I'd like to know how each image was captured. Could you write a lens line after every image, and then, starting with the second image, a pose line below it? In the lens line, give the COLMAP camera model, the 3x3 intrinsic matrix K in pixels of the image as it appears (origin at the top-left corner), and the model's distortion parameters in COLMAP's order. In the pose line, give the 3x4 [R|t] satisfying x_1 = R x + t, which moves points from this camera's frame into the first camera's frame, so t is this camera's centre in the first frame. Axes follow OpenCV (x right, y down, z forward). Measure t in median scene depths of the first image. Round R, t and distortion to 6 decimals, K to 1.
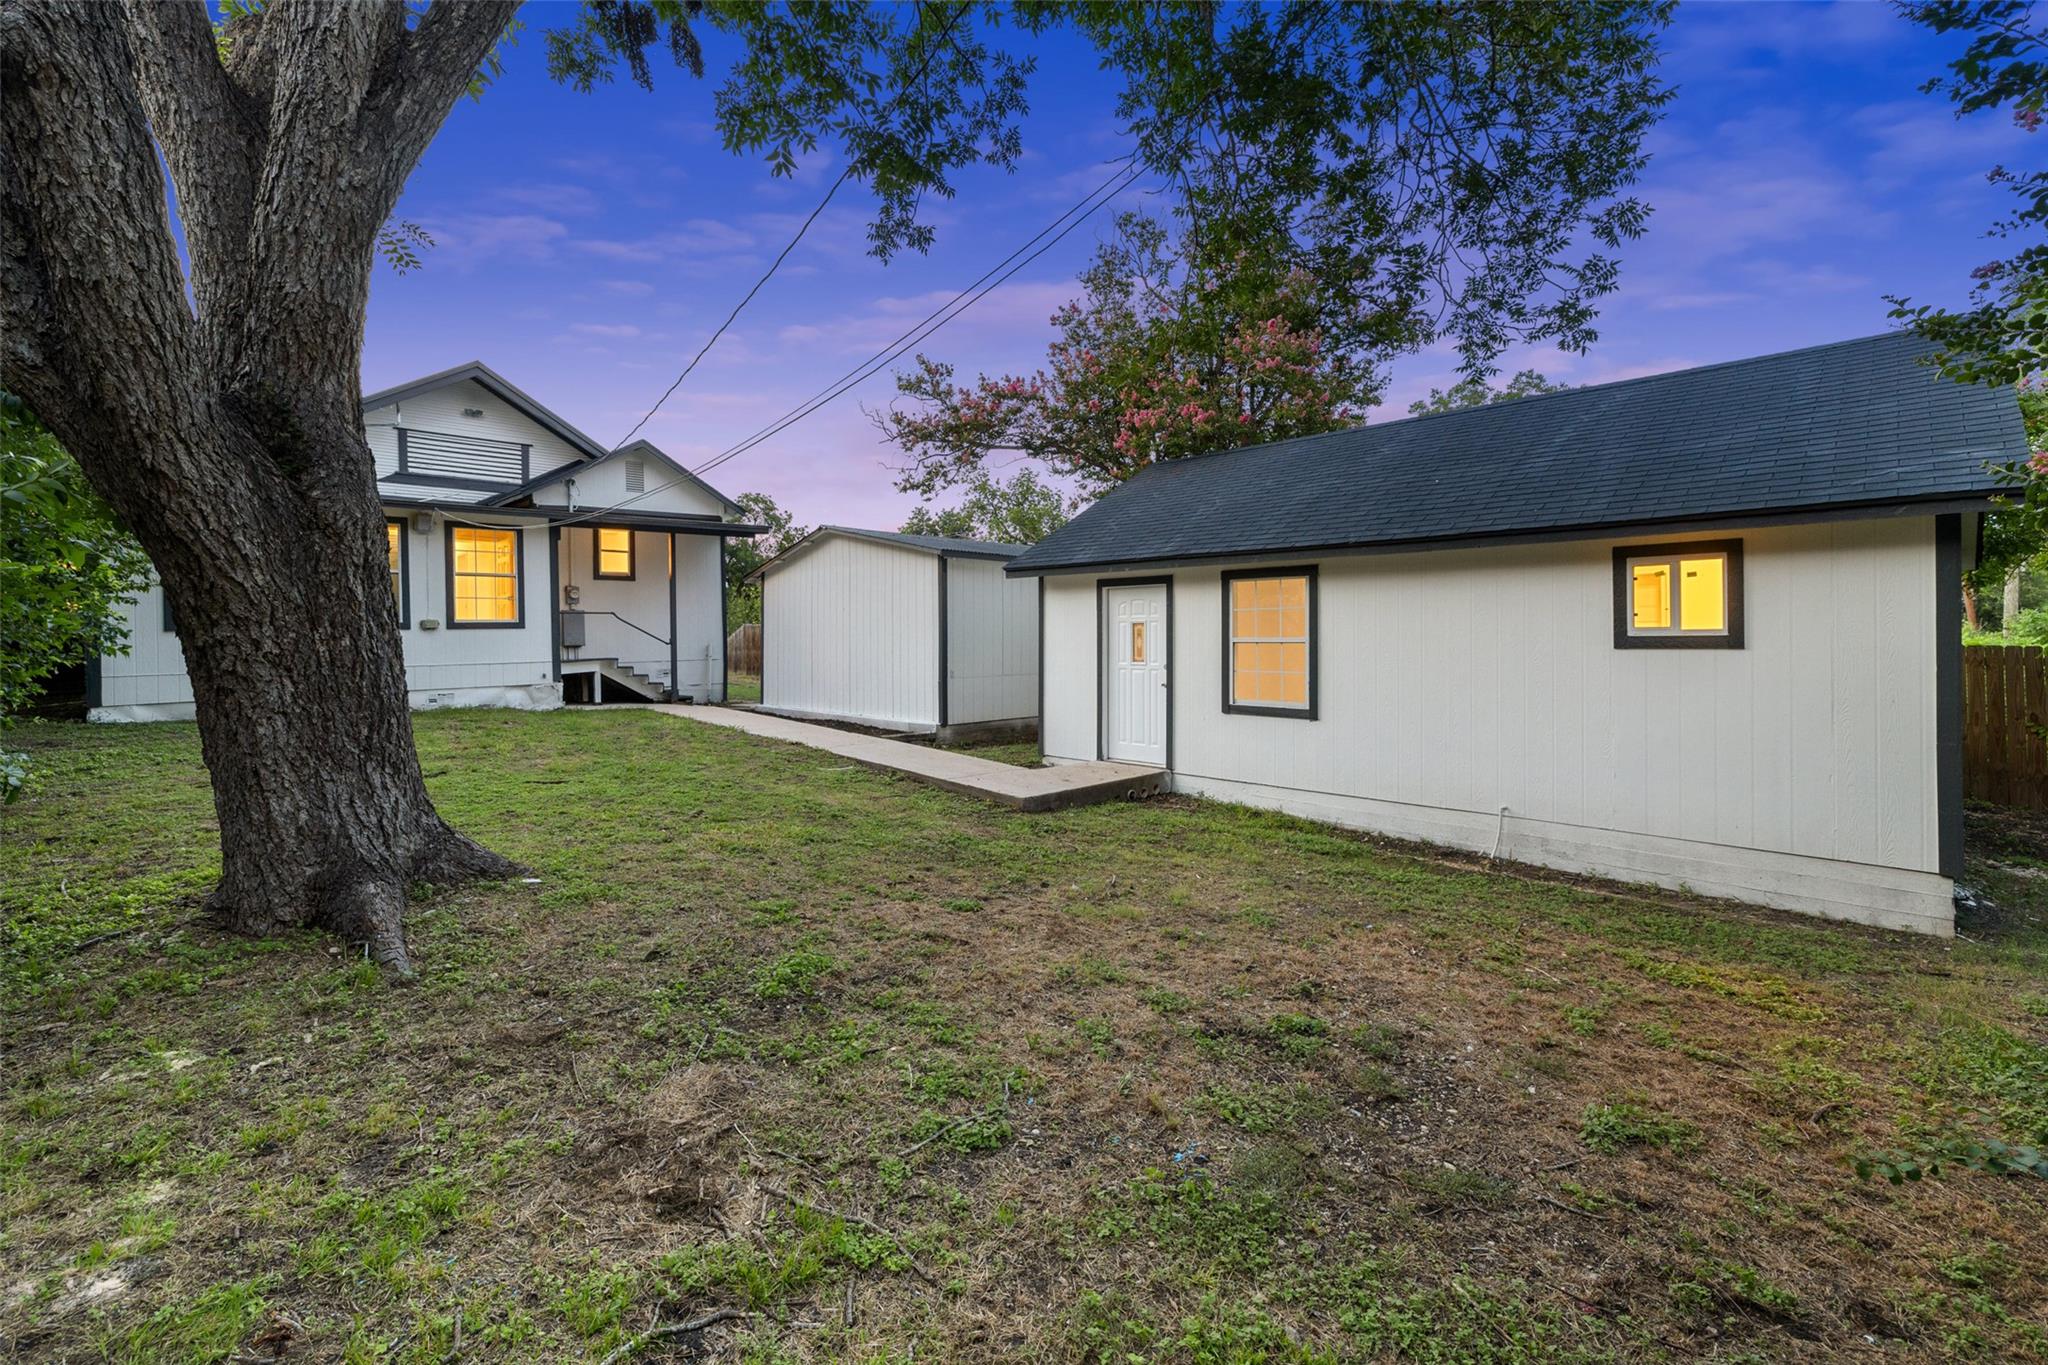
lens RADIAL K [[893.5, 0, 1024.3], [0, 893.5, 633.8], [0, 0, 1]] dist [-0.000252, -0.000115]
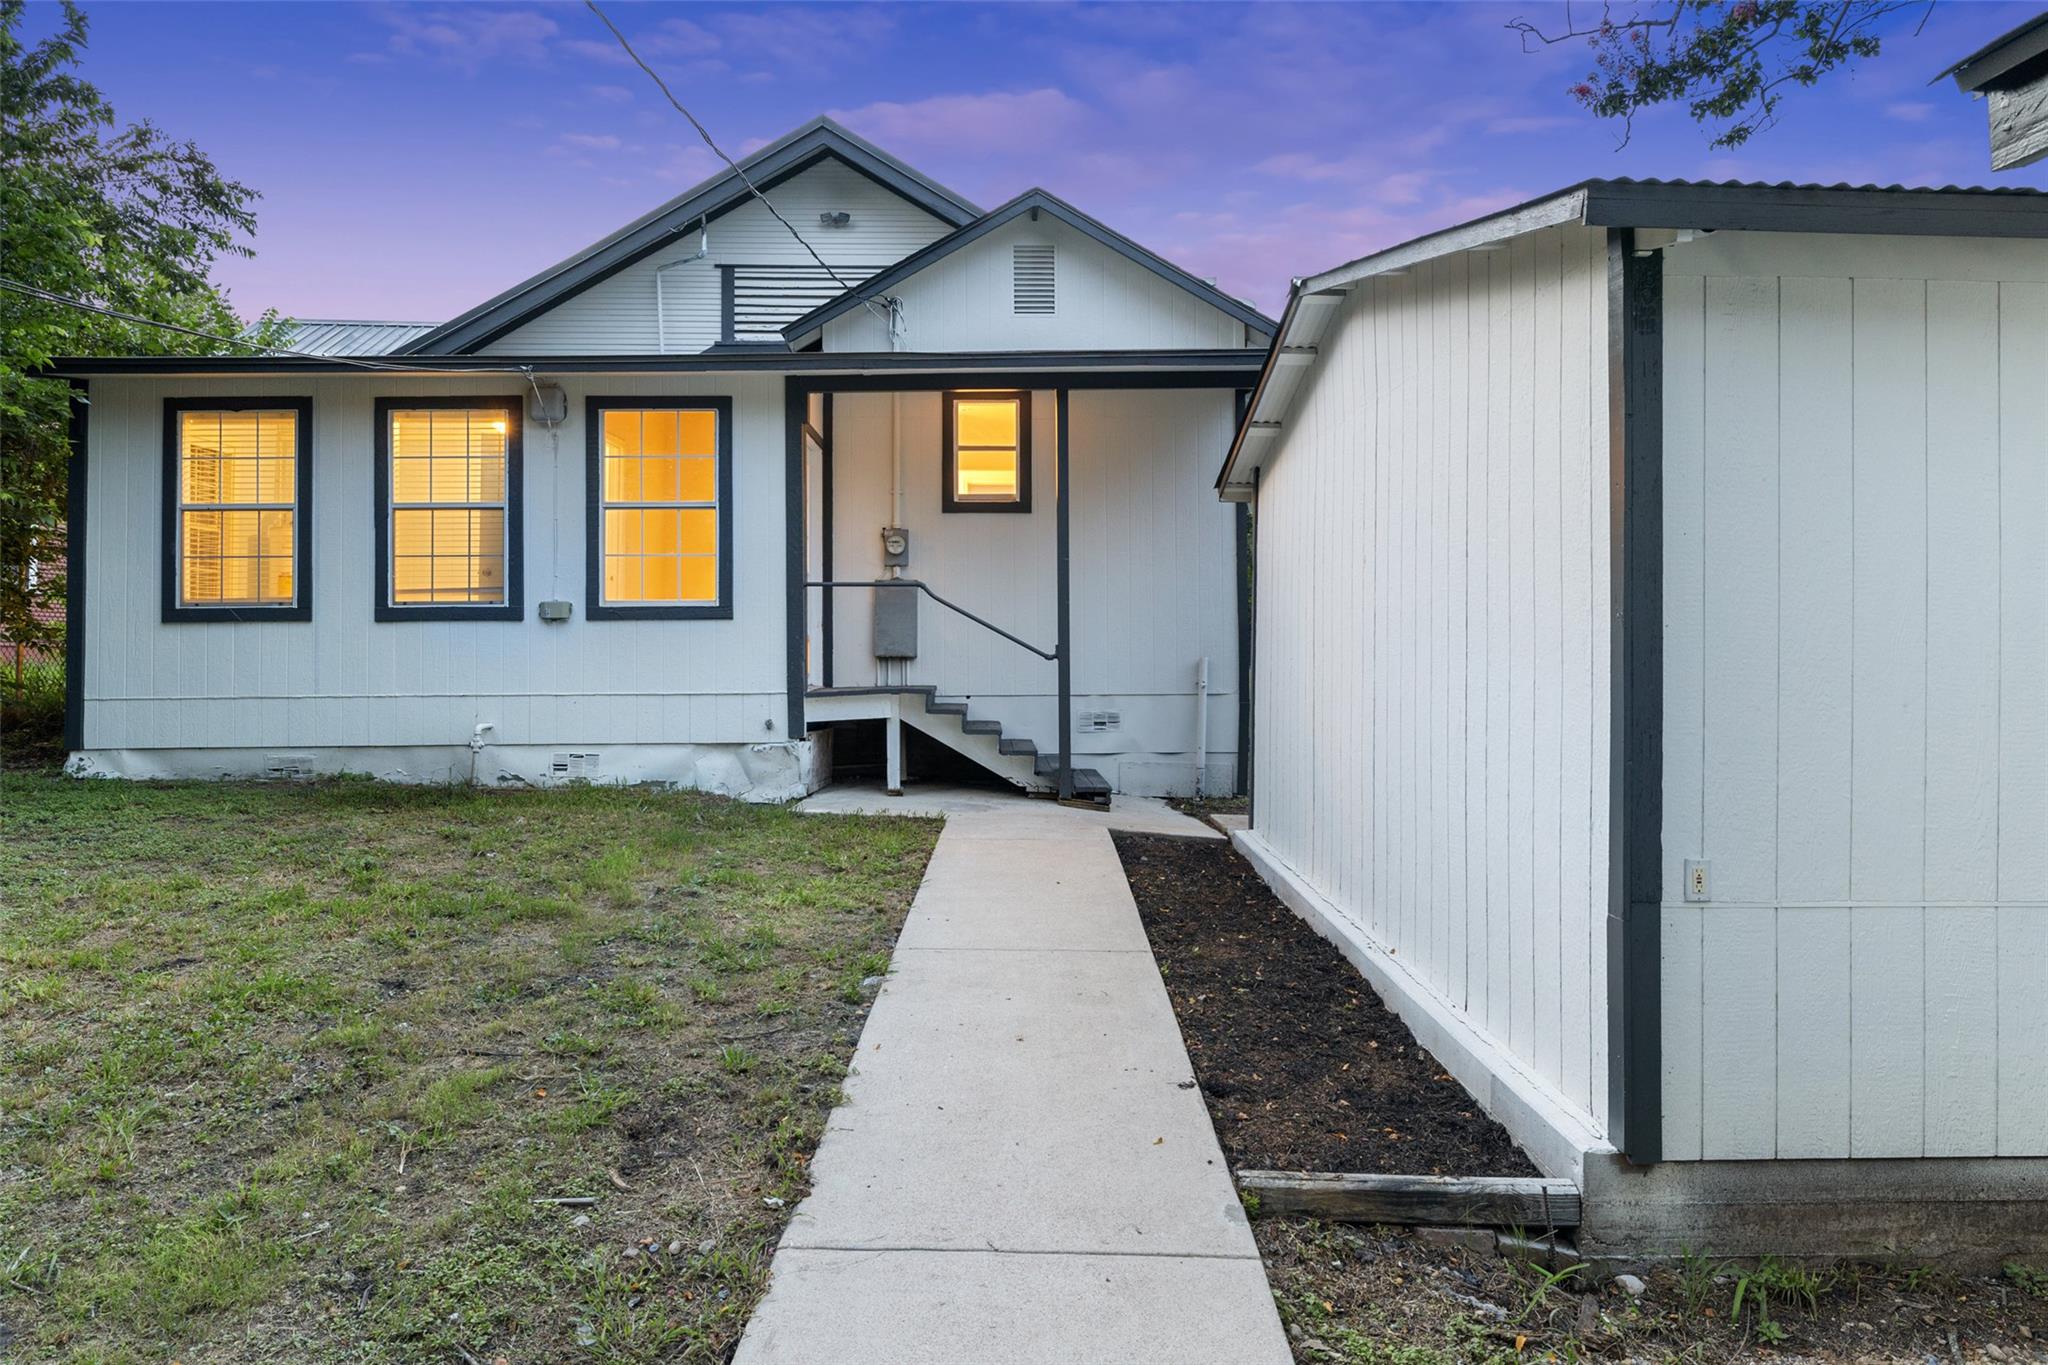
lens RADIAL K [[1274.1, 0, 1023.3], [0, 1274.1, 621.6], [0, 0, 1]] dist [0.001106, 0.000741]
pose [[0.727911, 0.007328, -0.685633, -0.002644], [-0.006858, 0.999971, 0.003407, -0.007767], [0.685637, 0.002222, 0.727940, 0.591165]]
